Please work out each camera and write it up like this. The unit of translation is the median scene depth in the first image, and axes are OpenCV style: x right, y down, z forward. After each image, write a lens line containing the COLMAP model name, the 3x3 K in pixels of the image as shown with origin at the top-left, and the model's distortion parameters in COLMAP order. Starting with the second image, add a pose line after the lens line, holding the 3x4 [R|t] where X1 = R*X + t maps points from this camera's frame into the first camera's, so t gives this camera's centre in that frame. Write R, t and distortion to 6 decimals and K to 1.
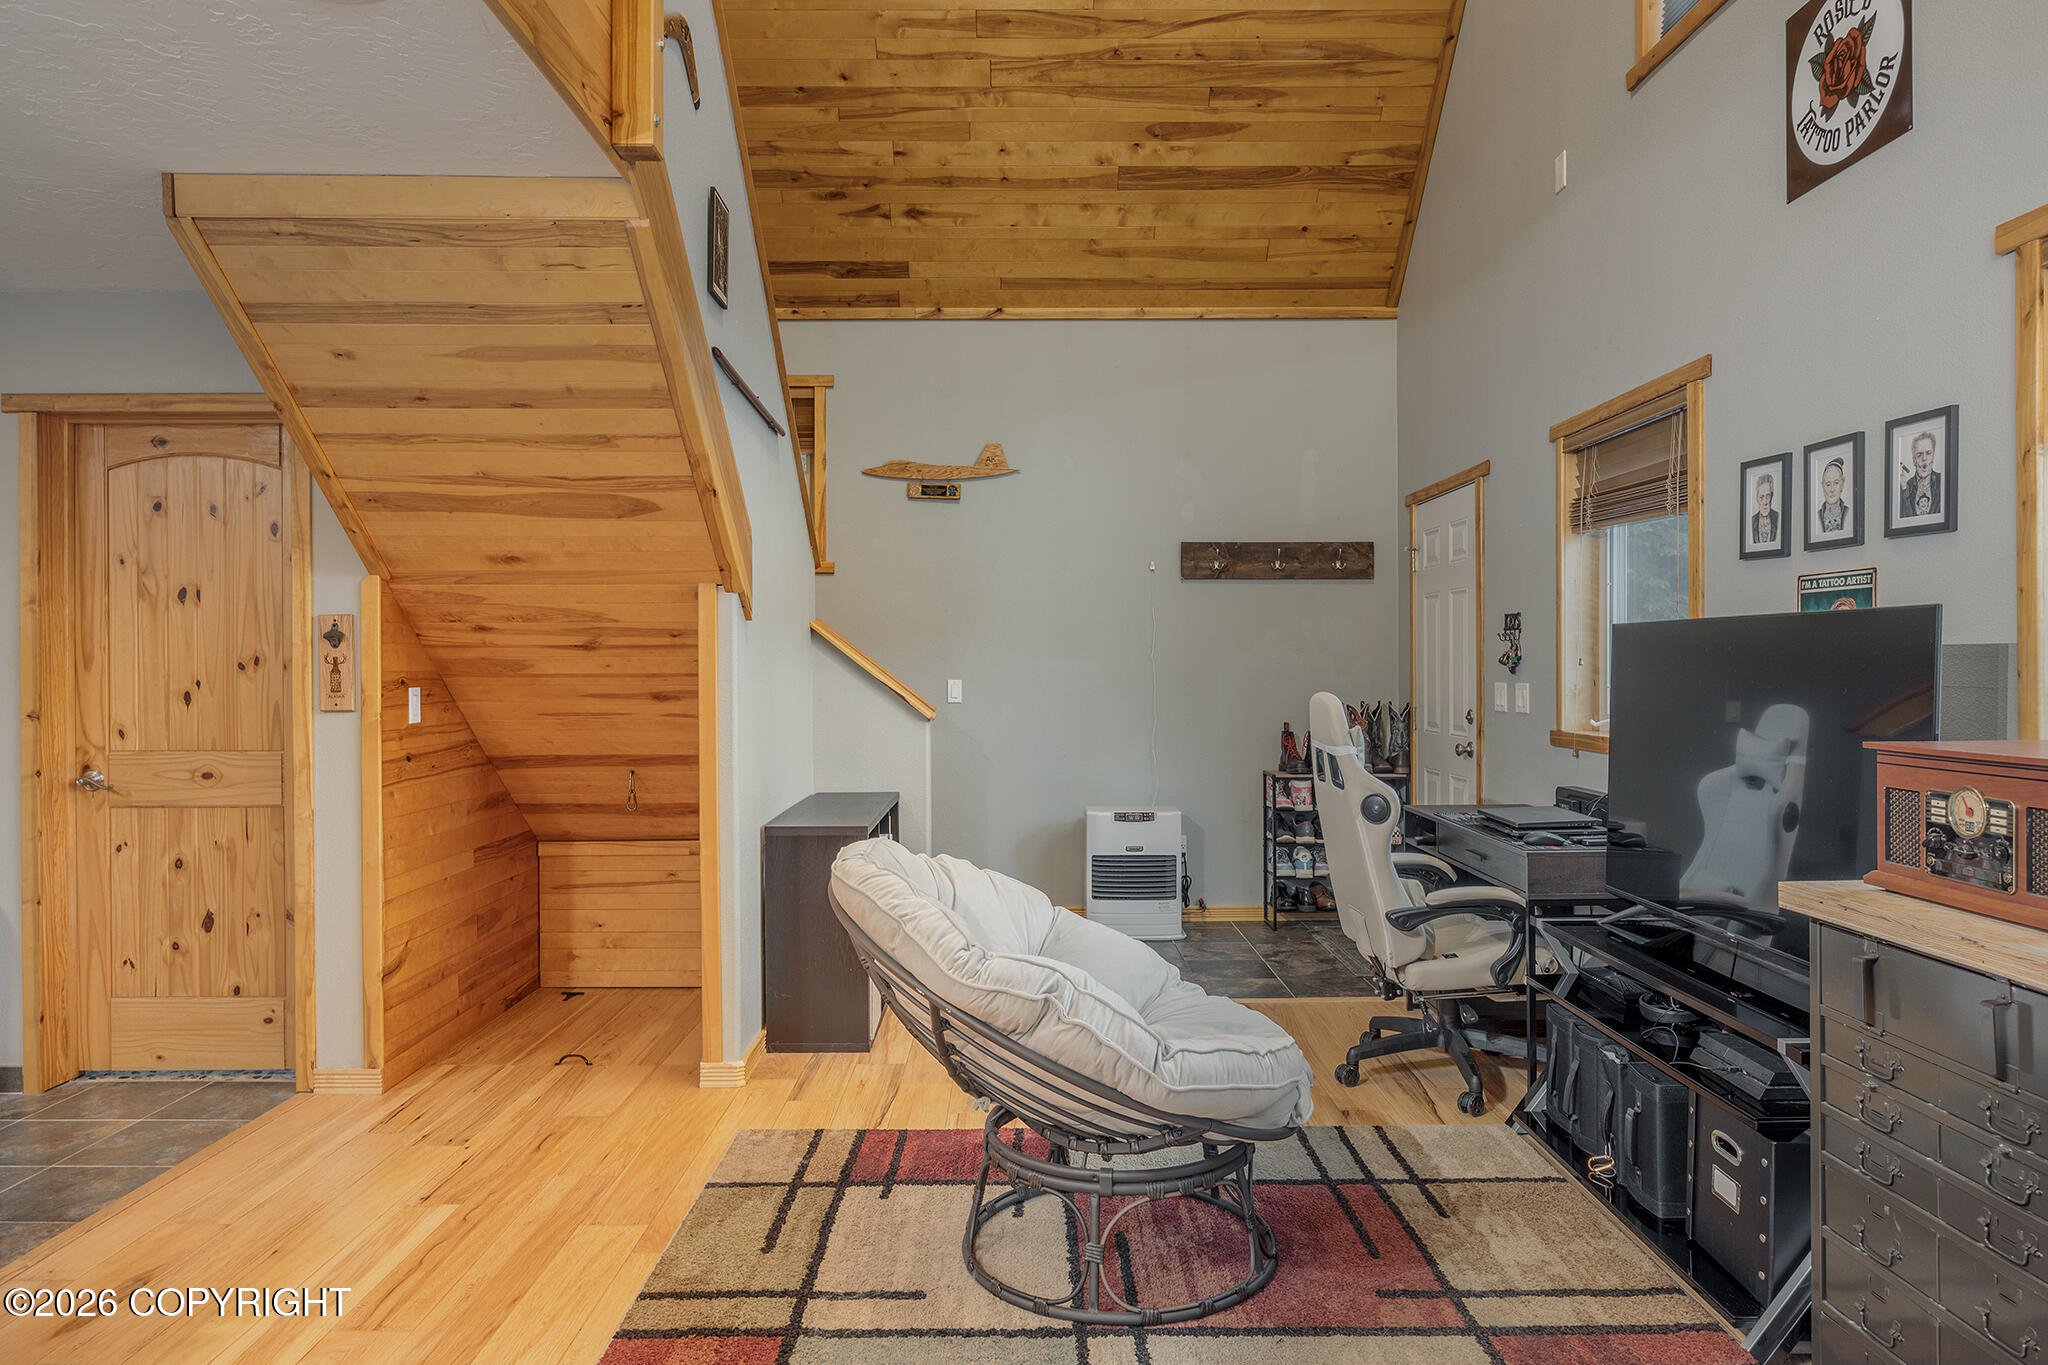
lens RADIAL K [[1303.8, 0, 1023.4], [0, 1303.8, 674.8], [0, 0, 1]] dist [-0.008432, 0.001767]
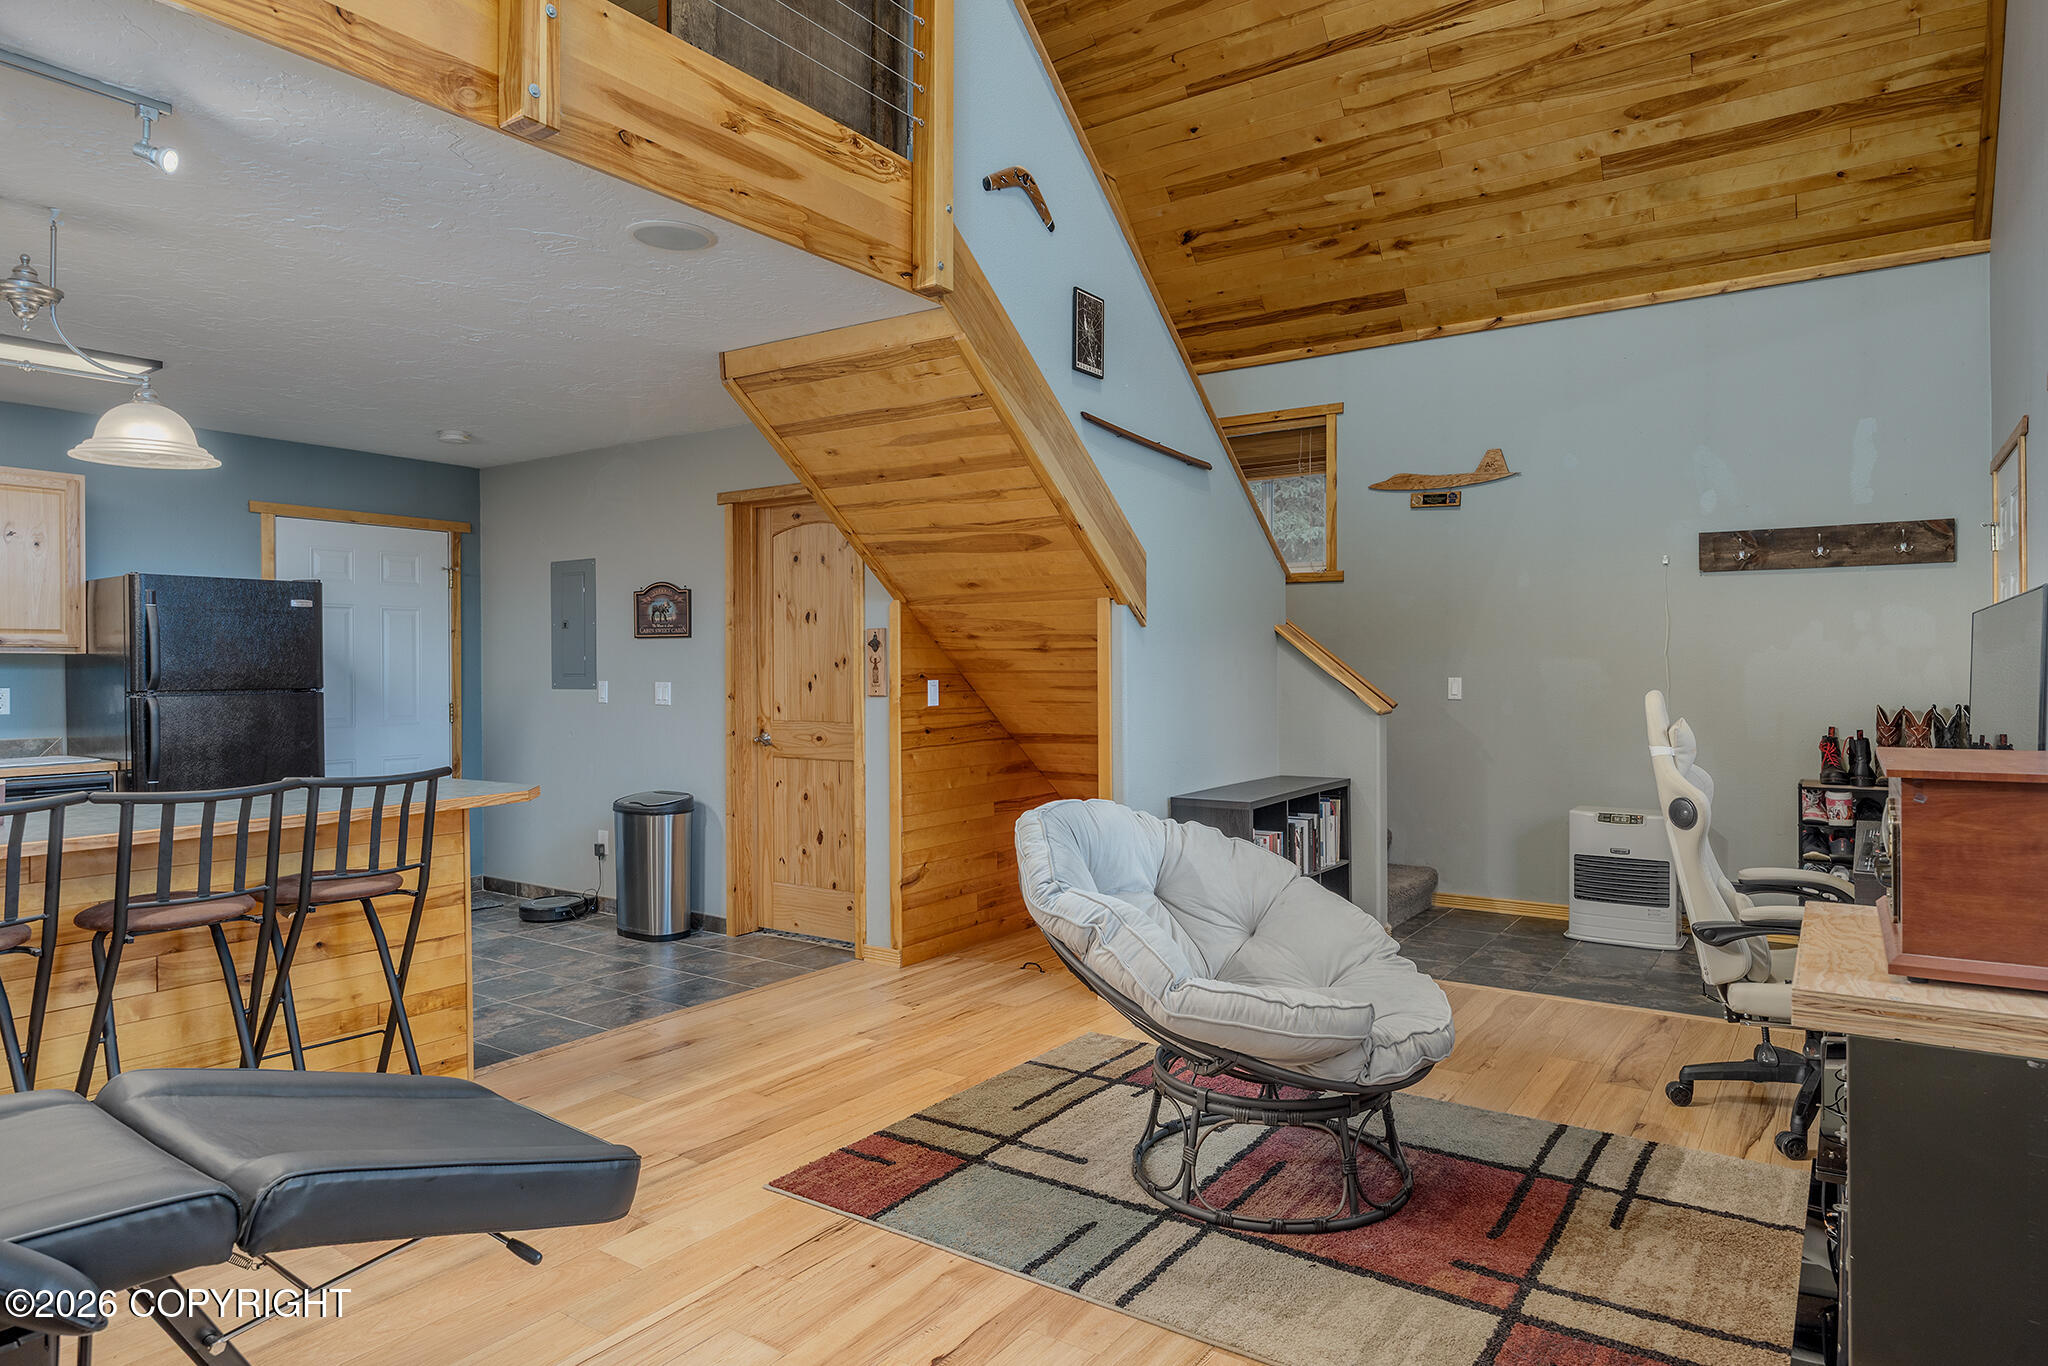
lens RADIAL K [[1207.4, 0, 1020.3], [0, 1207.4, 674.6], [0, 0, 1]] dist [-0.011077, 0.000983]
pose [[0.817518, 0.003185, -0.575894, 0.367095], [-0.003190, 0.999994, 0.001001, 0.002601], [0.575894, 0.001019, 0.817523, 0.006327]]
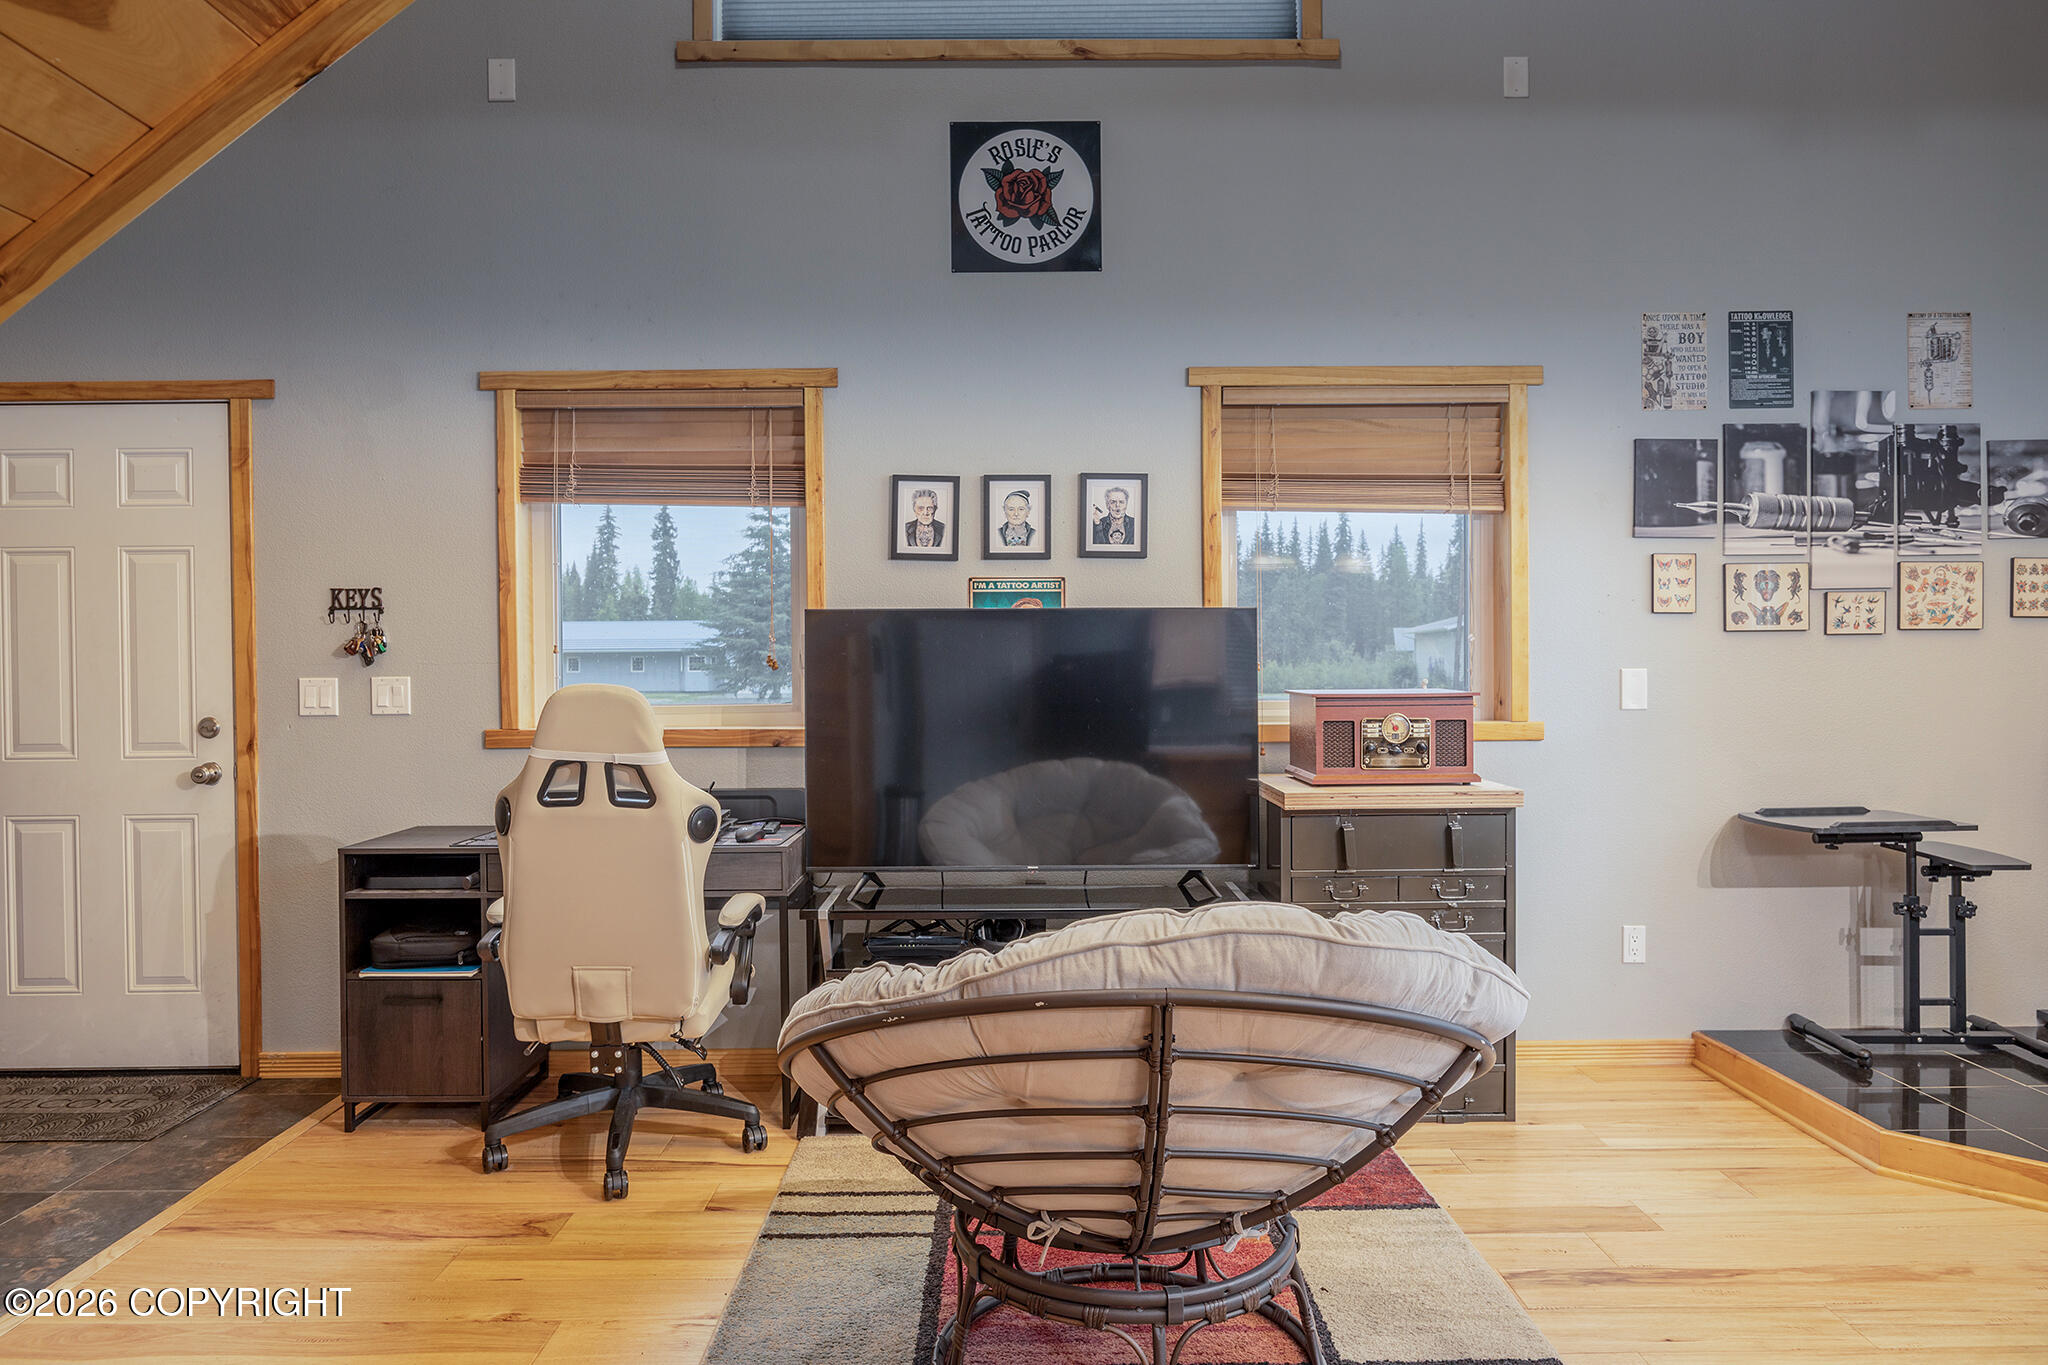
lens RADIAL K [[1303.8, 0, 1028.0], [0, 1303.8, 672.6], [0, 0, 1]] dist [-0.008432, 0.001767]
pose [[-0.007249, -0.004091, 0.999965, -0.524276], [0.015546, 0.999870, 0.004203, 0.008047], [-0.999853, 0.015576, -0.007185, 0.774383]]
